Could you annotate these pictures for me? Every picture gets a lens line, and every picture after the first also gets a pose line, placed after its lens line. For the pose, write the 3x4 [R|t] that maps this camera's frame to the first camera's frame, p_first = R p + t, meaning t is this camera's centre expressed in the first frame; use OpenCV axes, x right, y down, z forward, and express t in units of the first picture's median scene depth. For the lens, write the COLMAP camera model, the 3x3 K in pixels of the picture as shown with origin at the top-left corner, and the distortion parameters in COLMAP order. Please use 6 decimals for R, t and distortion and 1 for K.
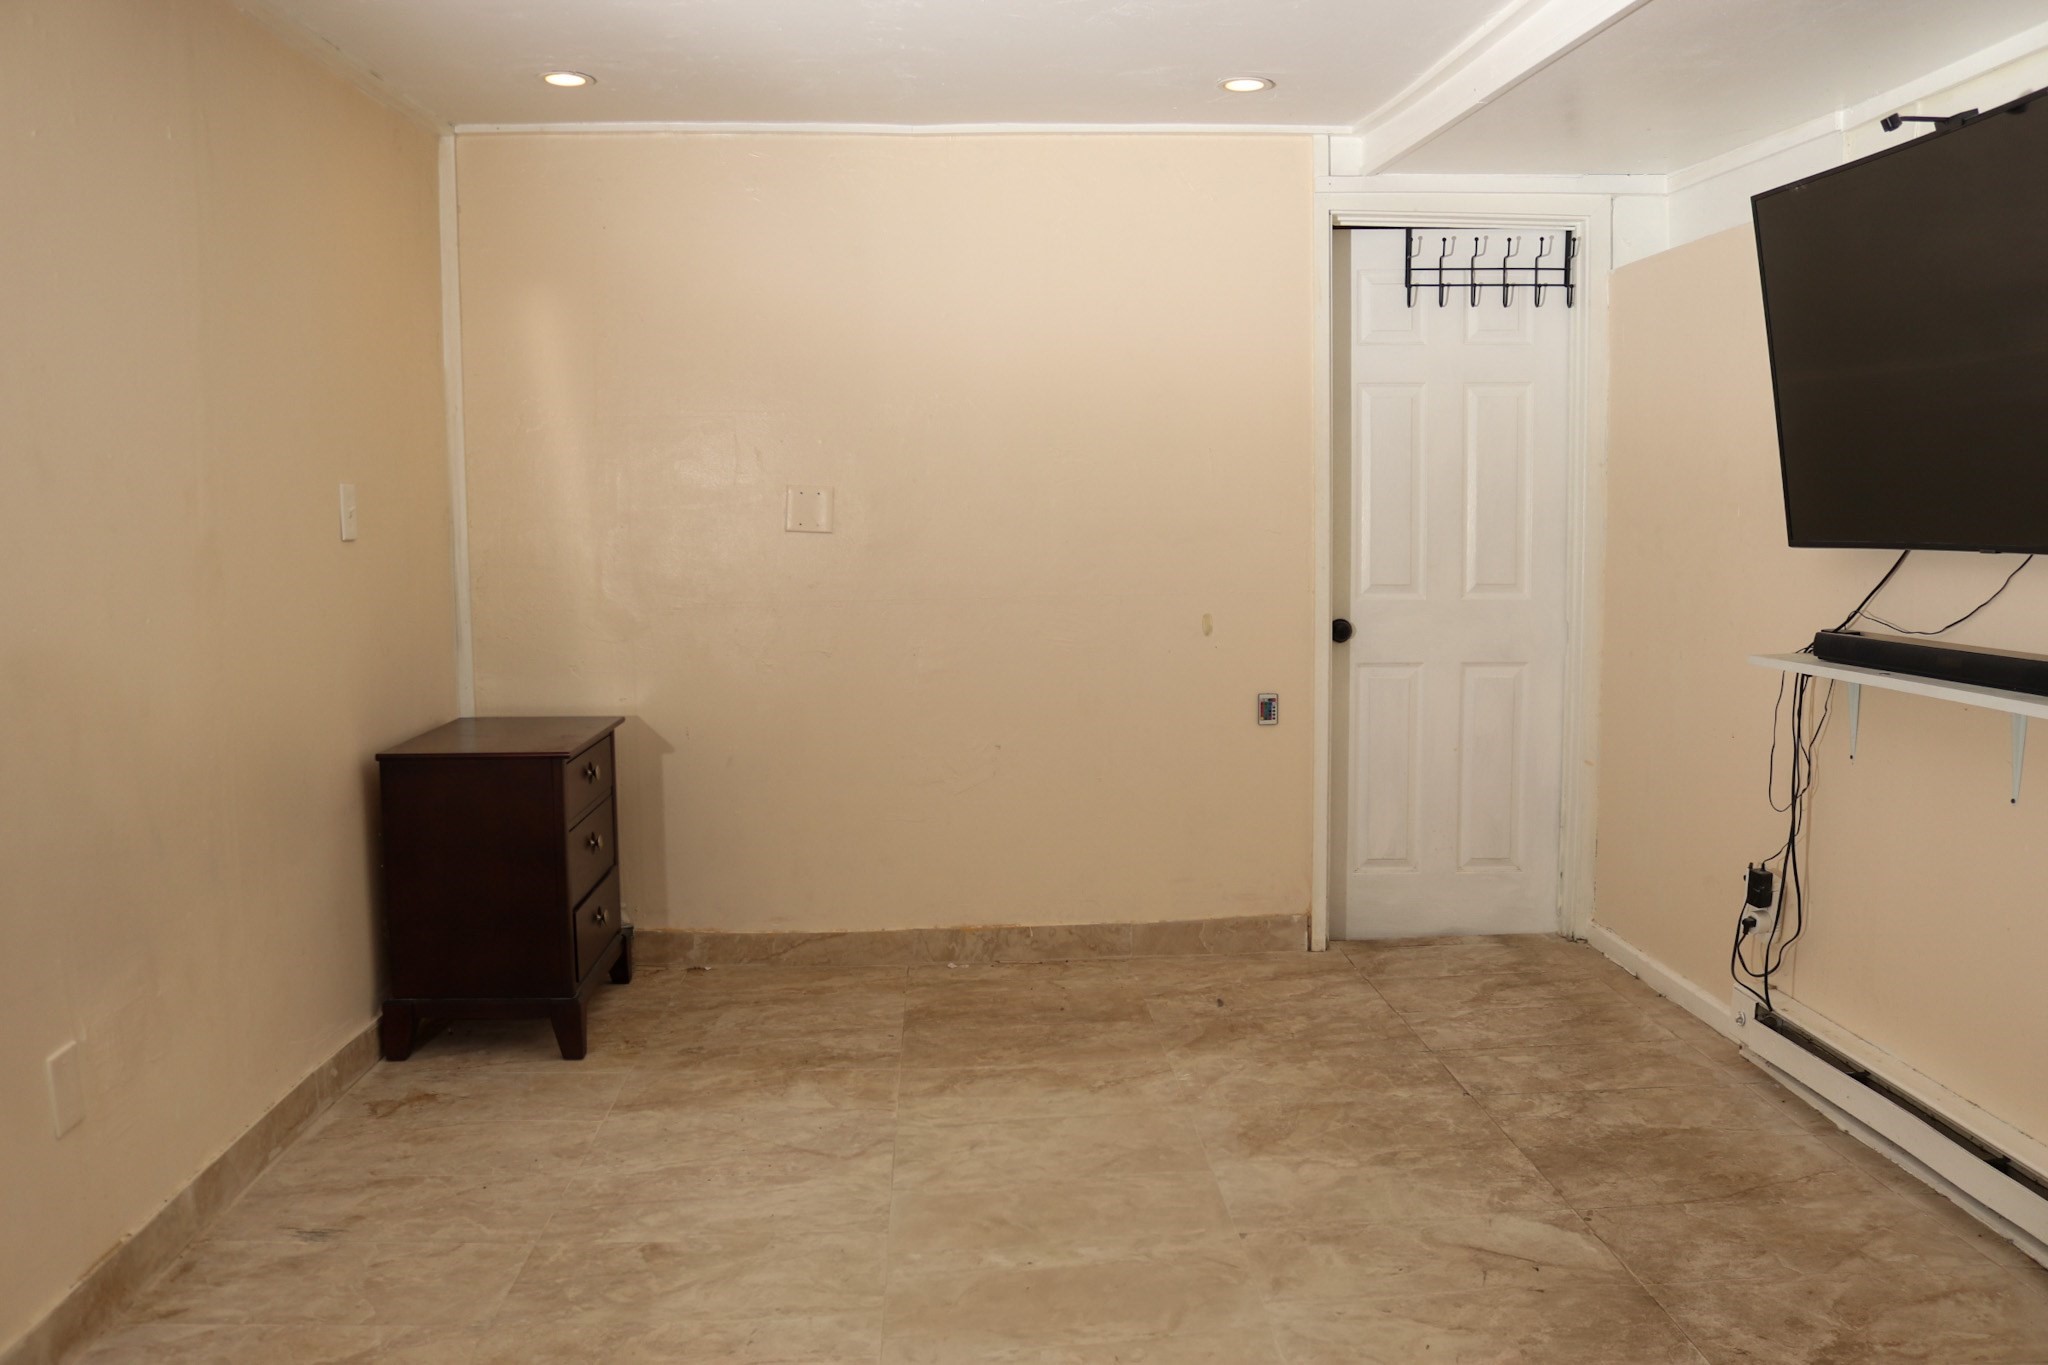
lens RADIAL K [[1693.4, 0, 1021.4], [0, 1693.4, 672.0], [0, 0, 1]] dist [-0.138218, 0.105535]
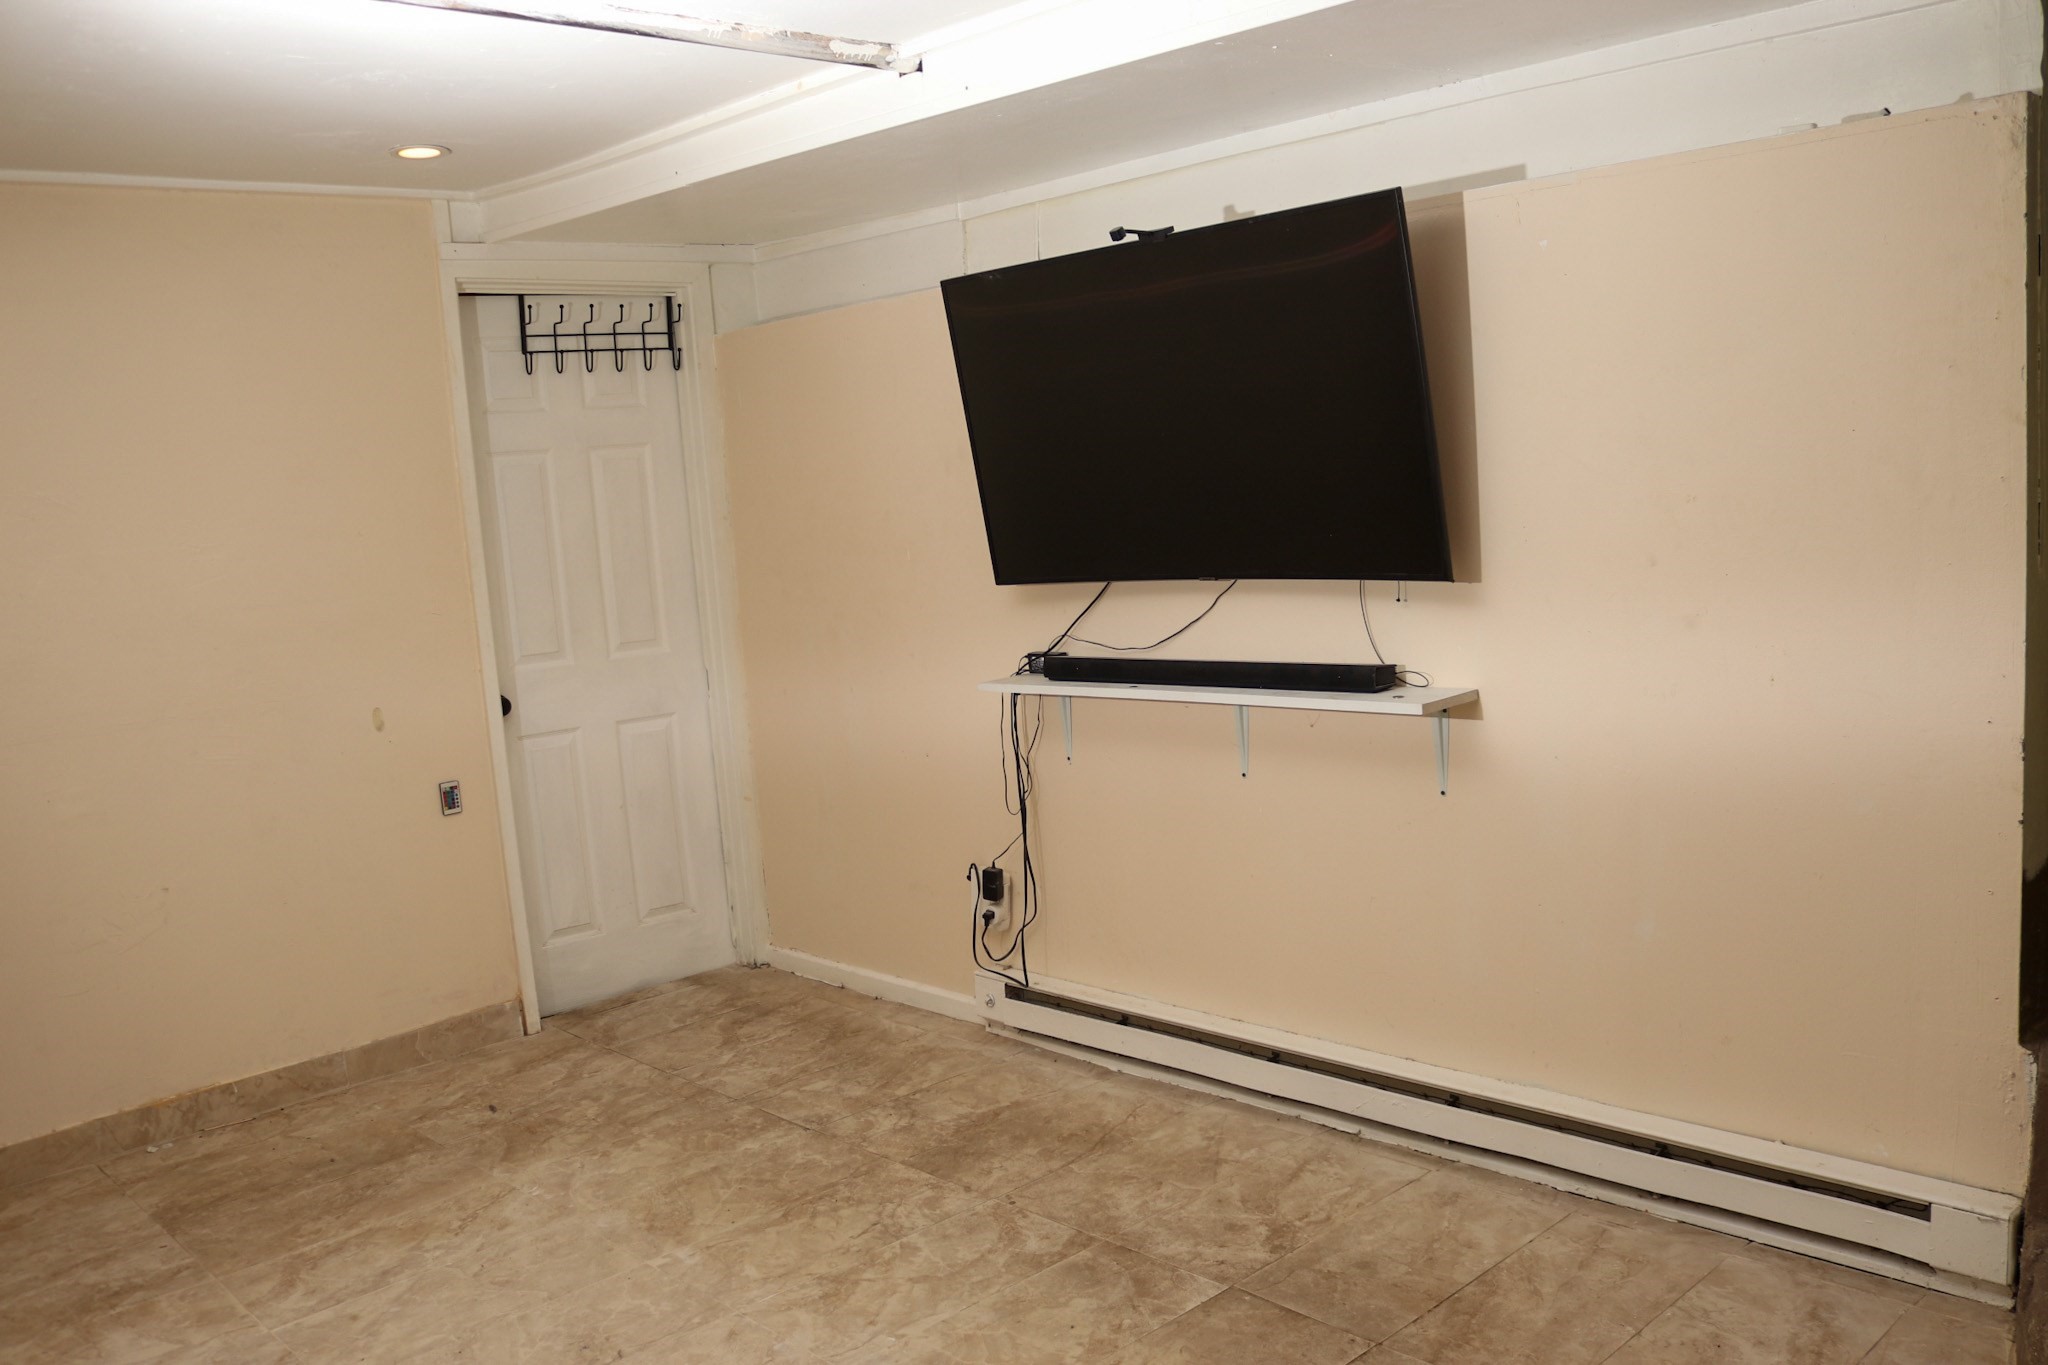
lens RADIAL K [[1693.4, 0, 1034.8], [0, 1693.4, 680.6], [0, 0, 1]] dist [-0.138218, 0.105535]
pose [[0.764183, -0.121219, 0.633506, -0.227581], [0.127972, 0.991150, 0.035283, -0.041225], [-0.632176, 0.054108, 0.772933, 0.064613]]
